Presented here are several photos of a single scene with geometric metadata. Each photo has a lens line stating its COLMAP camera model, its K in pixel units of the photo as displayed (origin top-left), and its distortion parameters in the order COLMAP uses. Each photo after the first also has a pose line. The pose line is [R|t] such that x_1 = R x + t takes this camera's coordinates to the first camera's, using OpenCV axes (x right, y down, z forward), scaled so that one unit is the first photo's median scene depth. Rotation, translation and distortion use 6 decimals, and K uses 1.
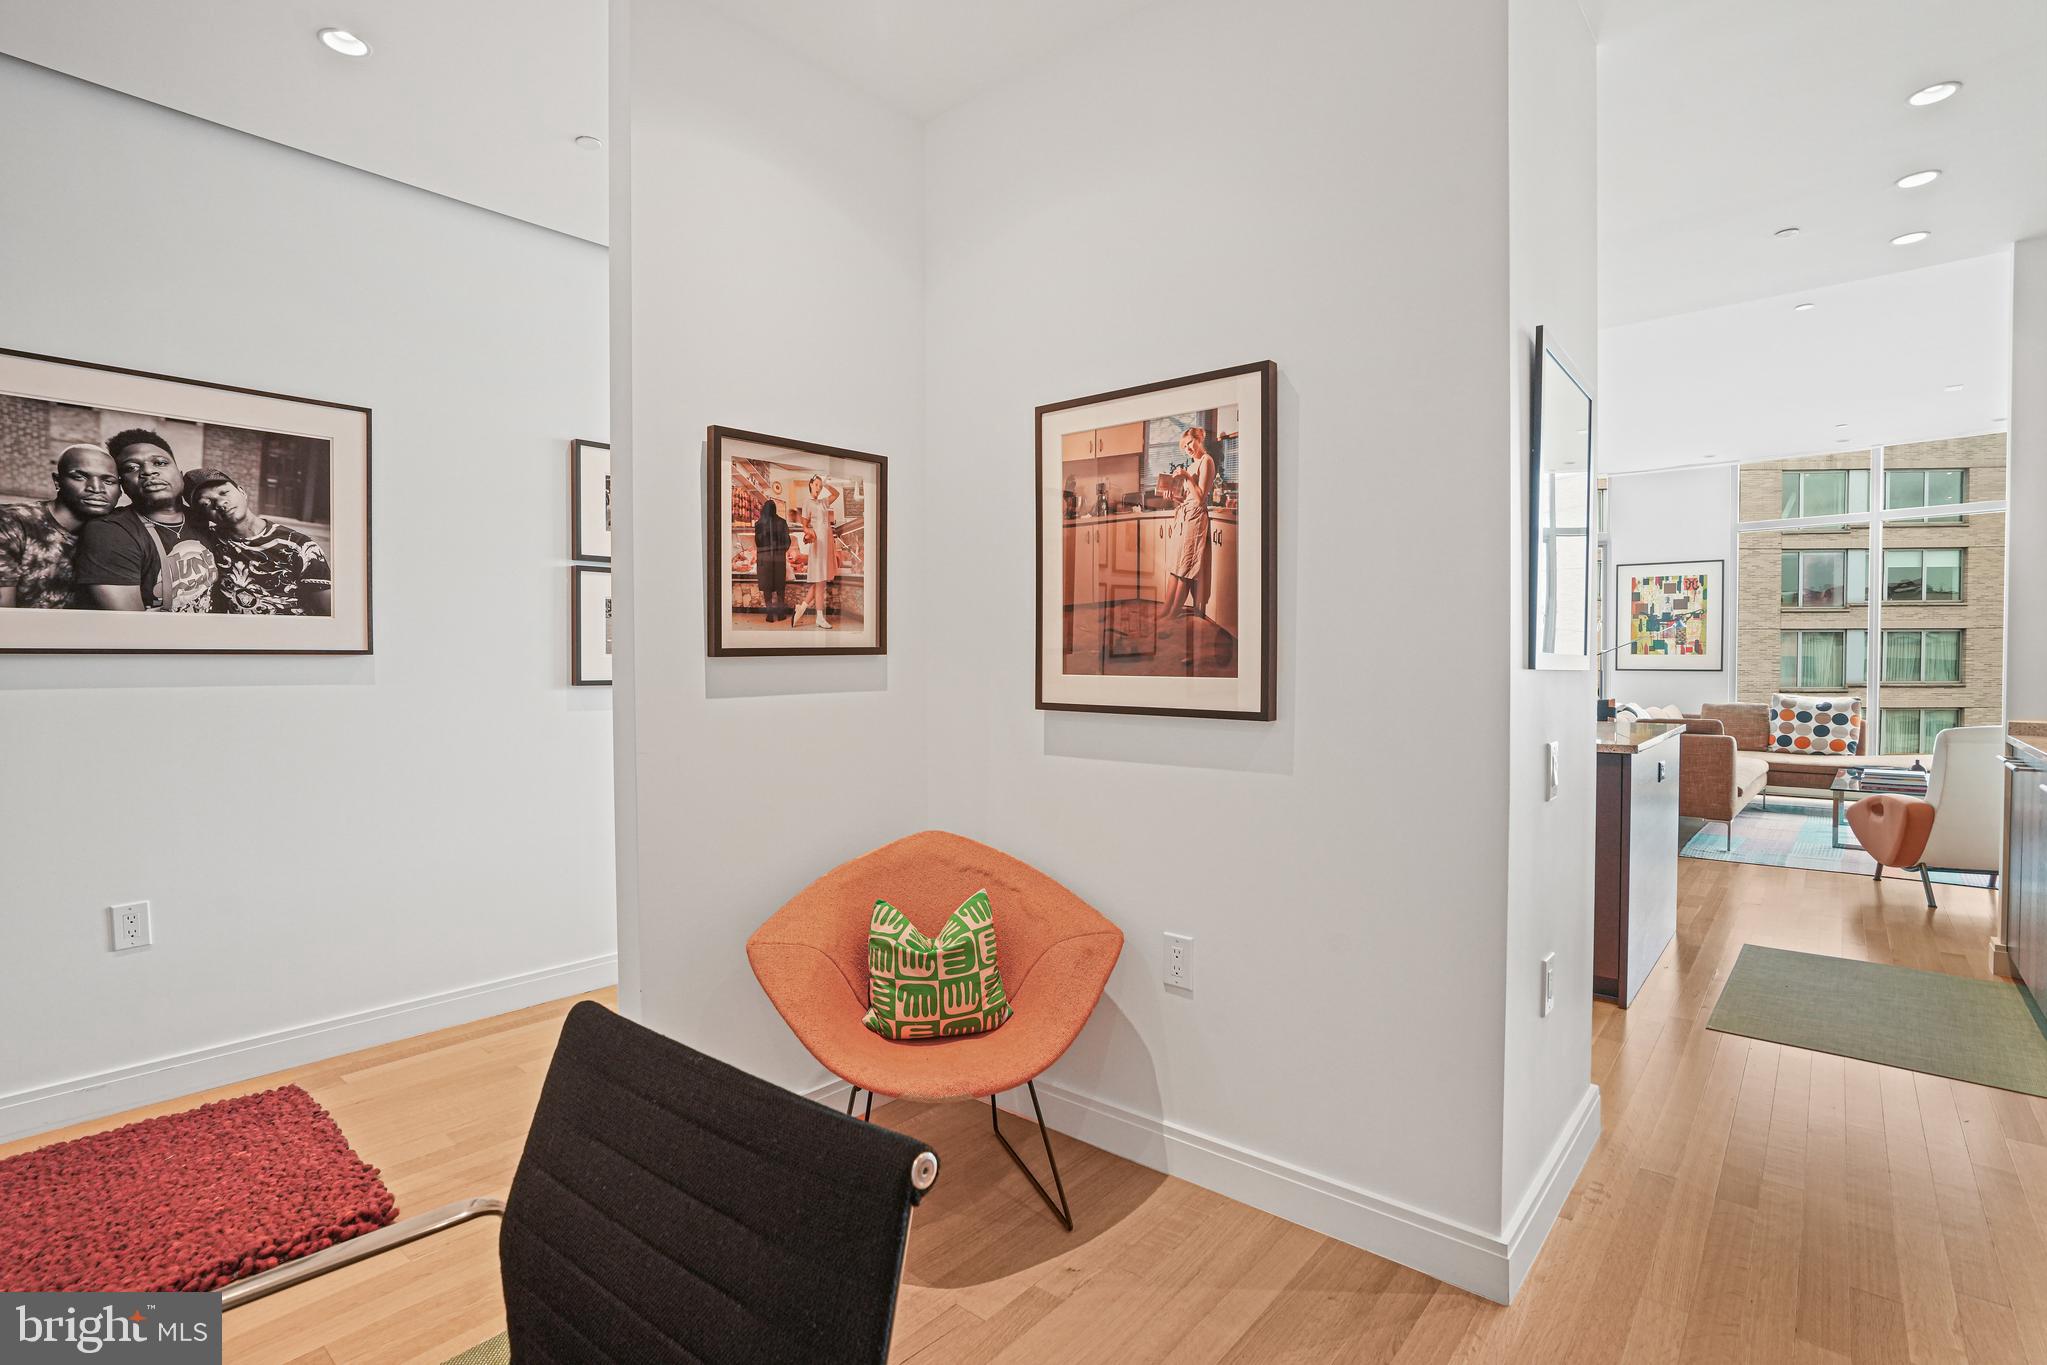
lens RADIAL K [[1001.0, 0, 1023.8], [0, 1001.0, 685.4], [0, 0, 1]] dist [-0.001487, 0.000012]
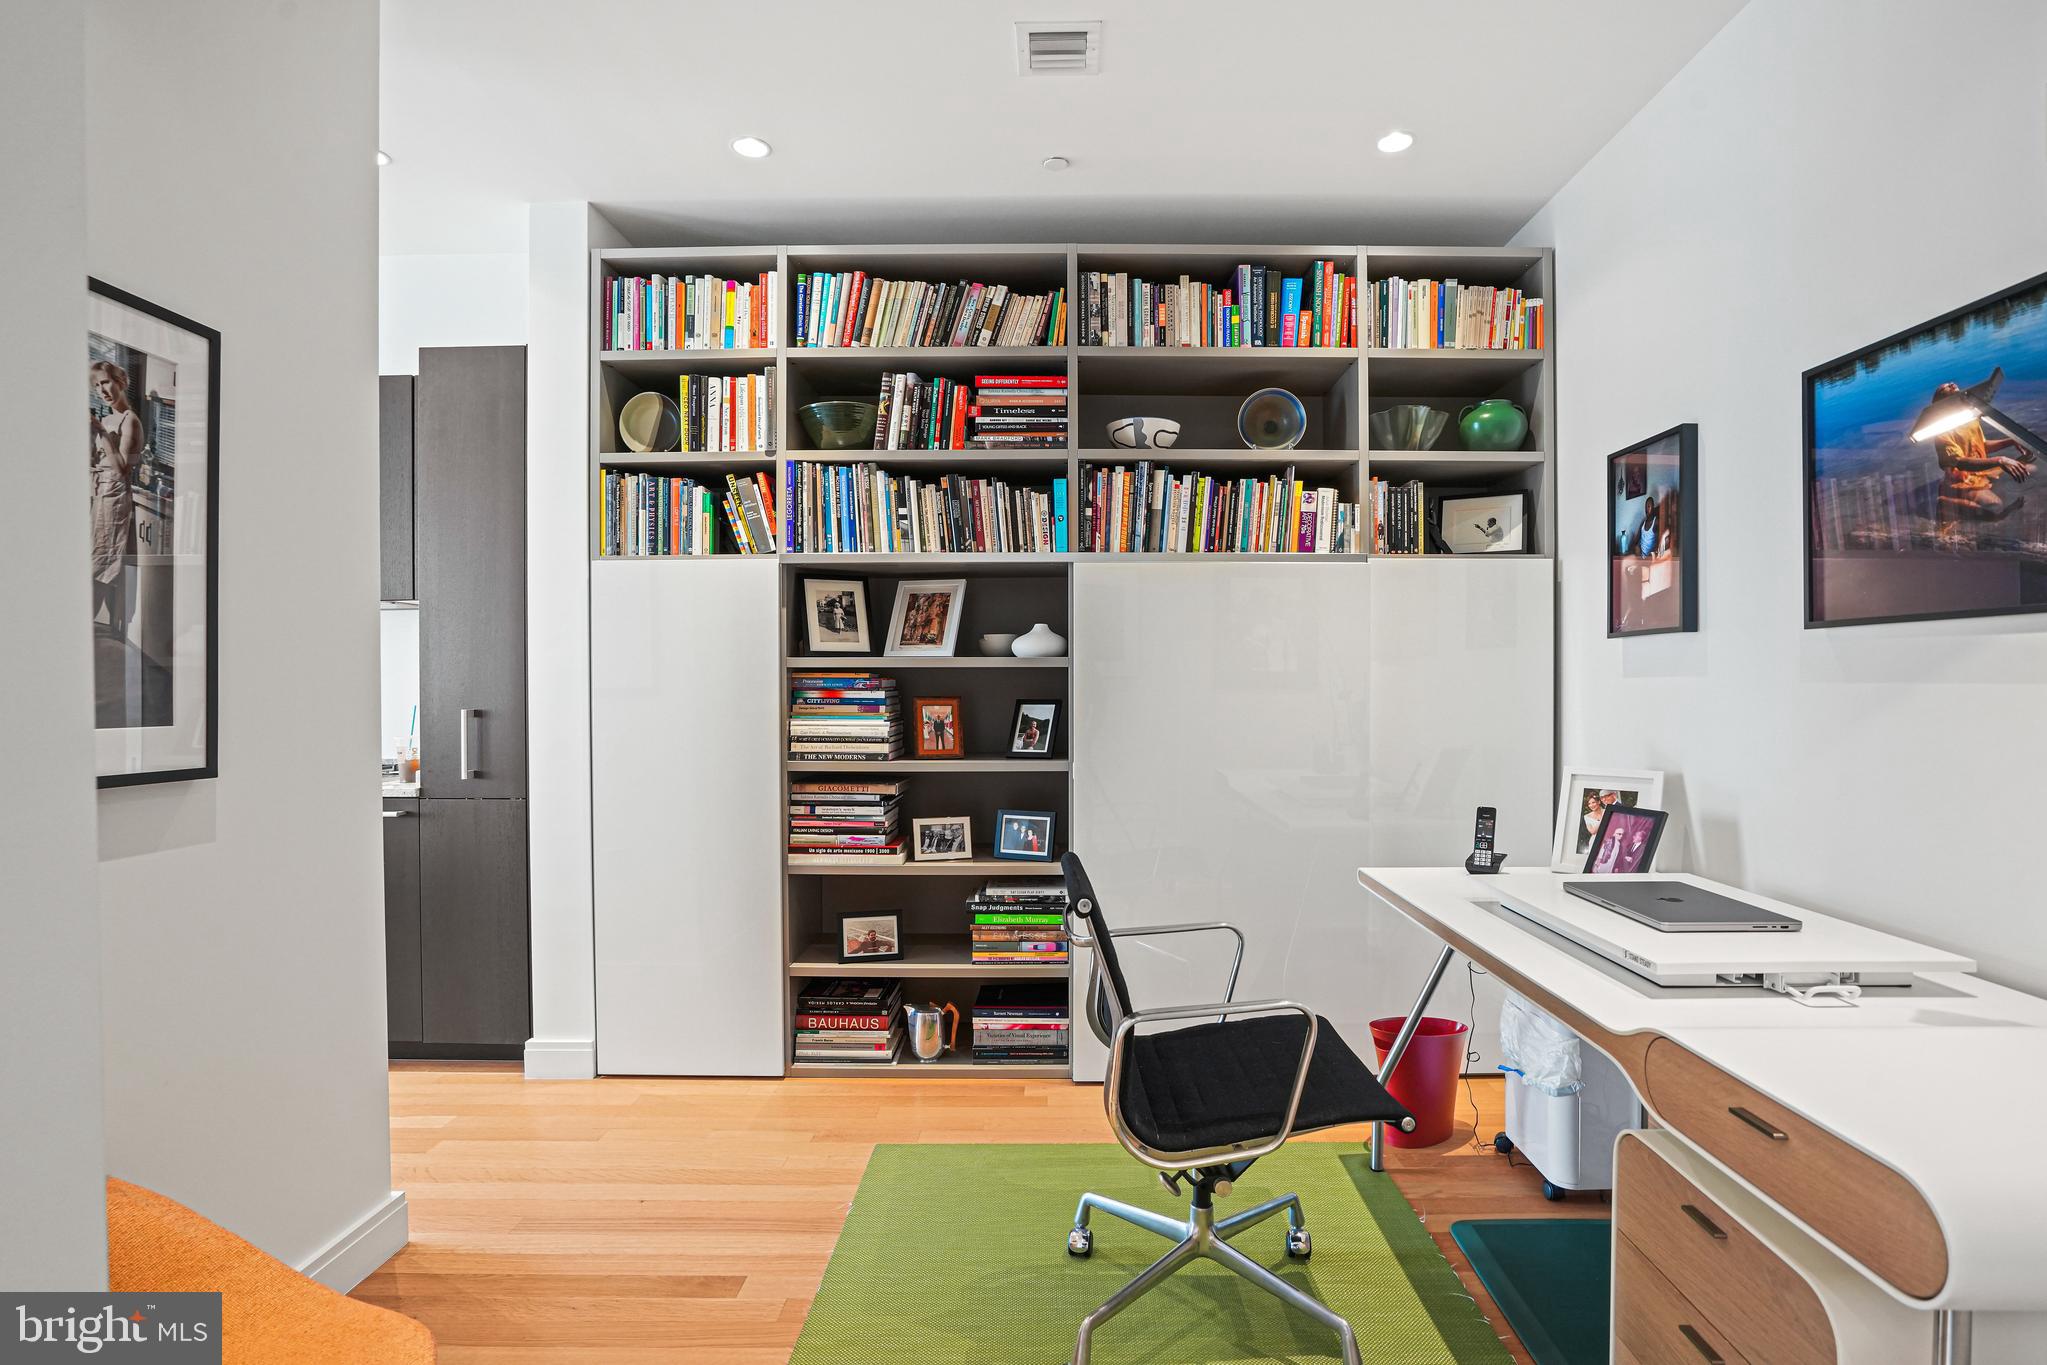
lens RADIAL K [[1001.0, 0, 1030.7], [0, 1001.0, 680.7], [0, 0, 1]] dist [-0.001487, 0.000012]
pose [[-0.607139, 0.004387, 0.794583, -0.761117], [0.023967, 0.999631, 0.012795, -0.035227], [-0.794234, 0.026812, -0.607020, 0.931790]]
